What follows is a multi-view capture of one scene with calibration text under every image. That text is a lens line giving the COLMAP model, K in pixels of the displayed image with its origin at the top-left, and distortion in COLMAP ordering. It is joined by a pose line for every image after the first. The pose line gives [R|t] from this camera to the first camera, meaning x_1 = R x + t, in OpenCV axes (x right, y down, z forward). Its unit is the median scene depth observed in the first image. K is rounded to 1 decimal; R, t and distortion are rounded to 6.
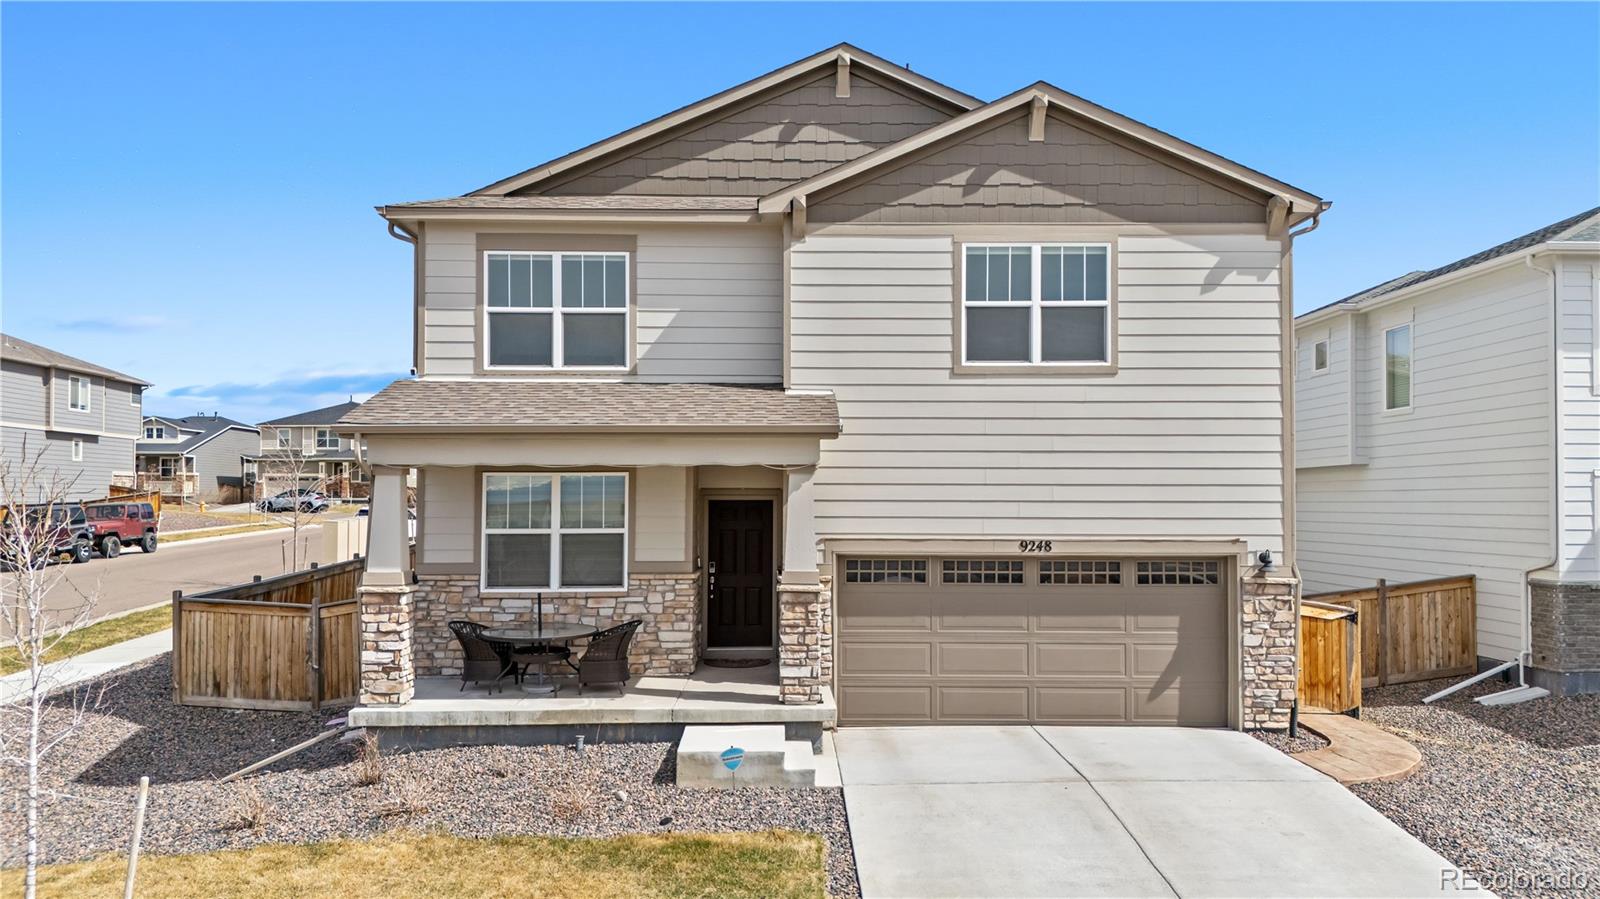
lens RADIAL K [[1254.9, 0, 780.3], [0, 1254.9, 451.1], [0, 0, 1]] dist [0.127130, -0.179550]
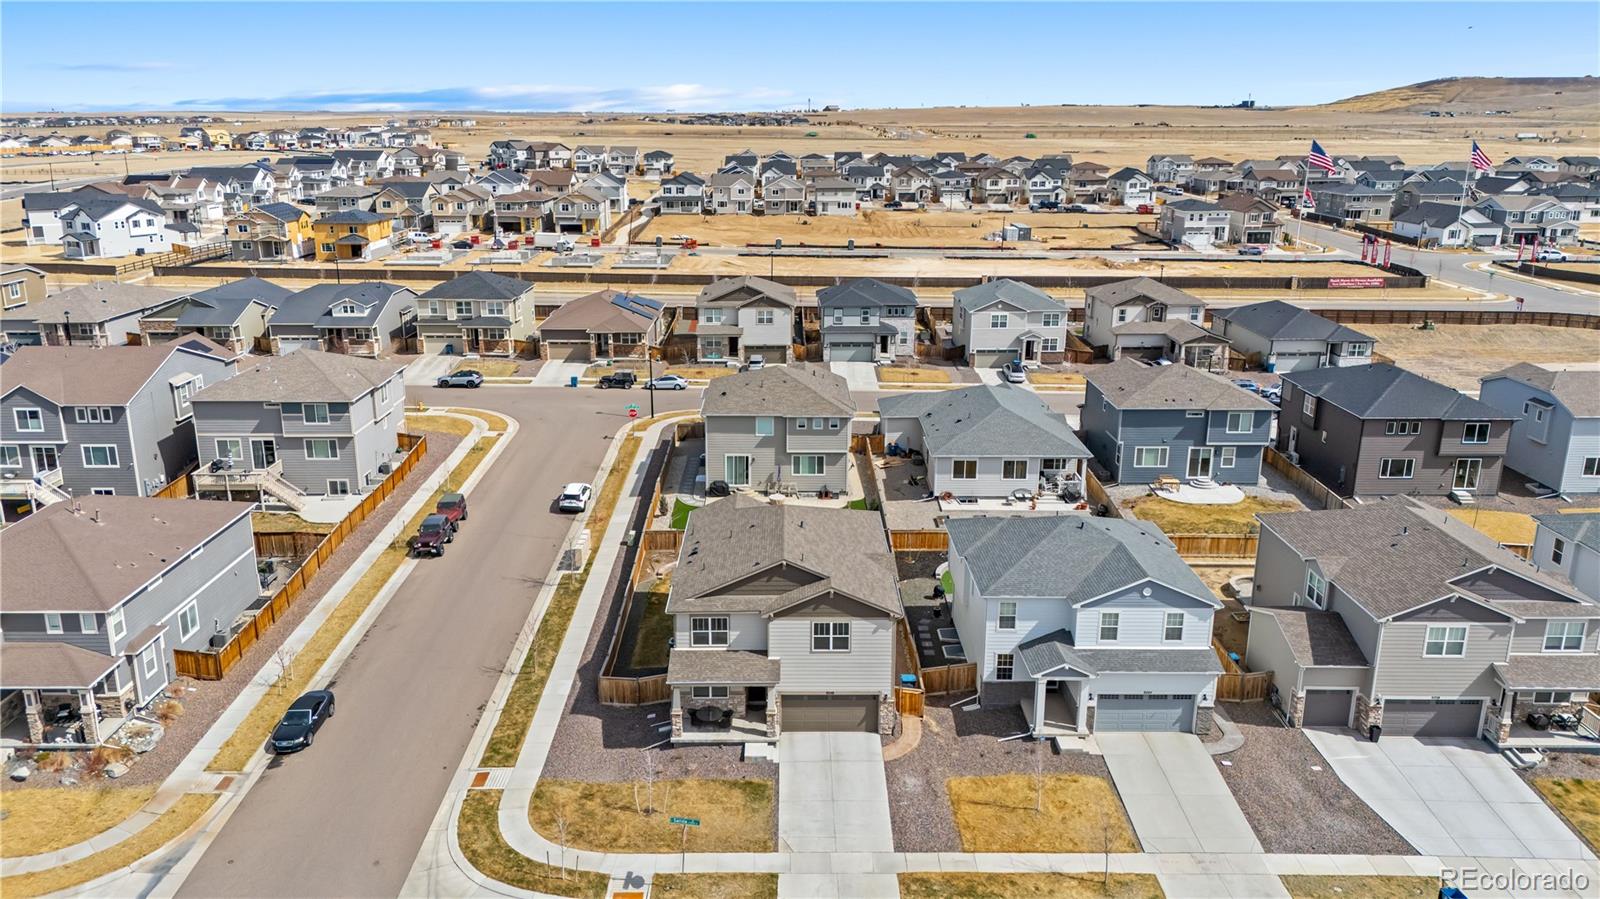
lens RADIAL K [[1216.6, 0, 764.1], [0, 1216.6, 447.7], [0, 0, 1]] dist [0.128706, -0.166195]
pose [[0.999758, 0.004484, -0.021522, 0.071403], [0.001816, 0.958786, 0.284125, -1.776341], [0.021909, -0.284095, 0.958546, -2.518572]]
